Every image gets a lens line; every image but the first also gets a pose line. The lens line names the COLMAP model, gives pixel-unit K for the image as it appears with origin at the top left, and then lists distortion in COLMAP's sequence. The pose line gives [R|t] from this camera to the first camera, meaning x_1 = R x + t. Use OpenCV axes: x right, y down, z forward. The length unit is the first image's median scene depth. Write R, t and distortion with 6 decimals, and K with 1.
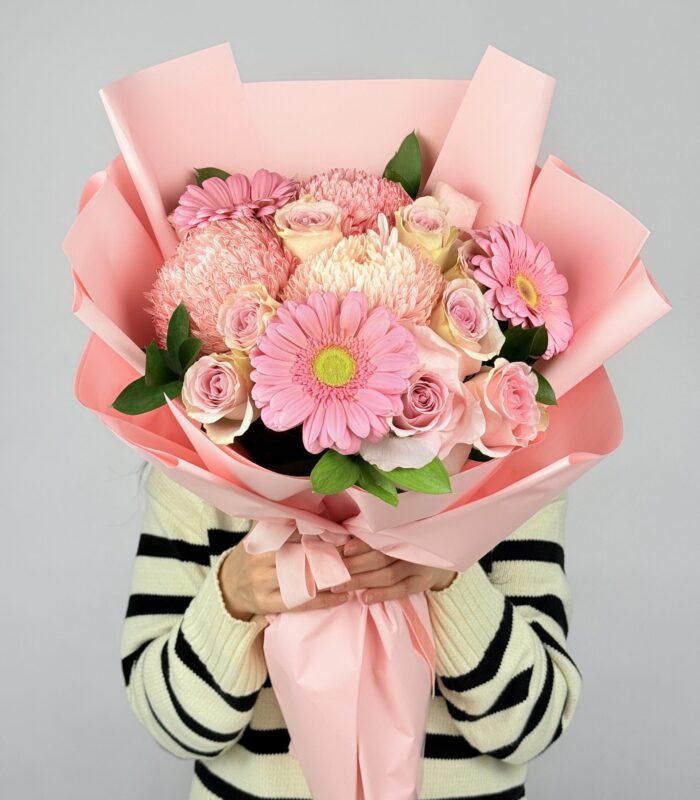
lens RADIAL K [[1341.7, 0, 350.0], [0, 1341.7, 400.0], [0, 0, 1]] dist [0.158926, -0.061999]
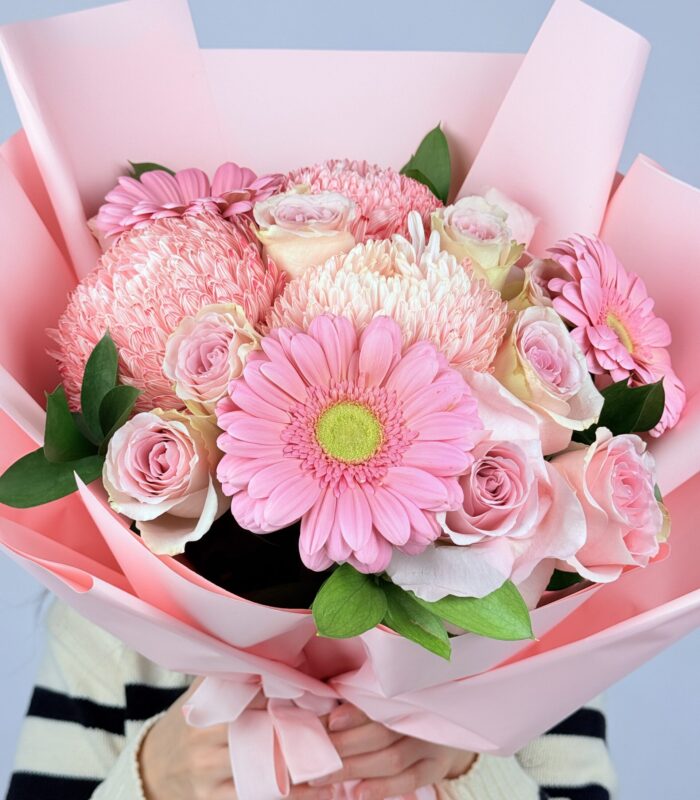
lens RADIAL K [[1341.7, 0, 350.0], [0, 1341.7, 400.0], [0, 0, 1]] dist [0.158926, -0.061999]
pose [[0.997523, 0.022355, 0.066700, -0.051301], [-0.015315, 0.994433, -0.104247, 0.024566], [-0.068659, 0.102968, 0.992312, 0.354807]]
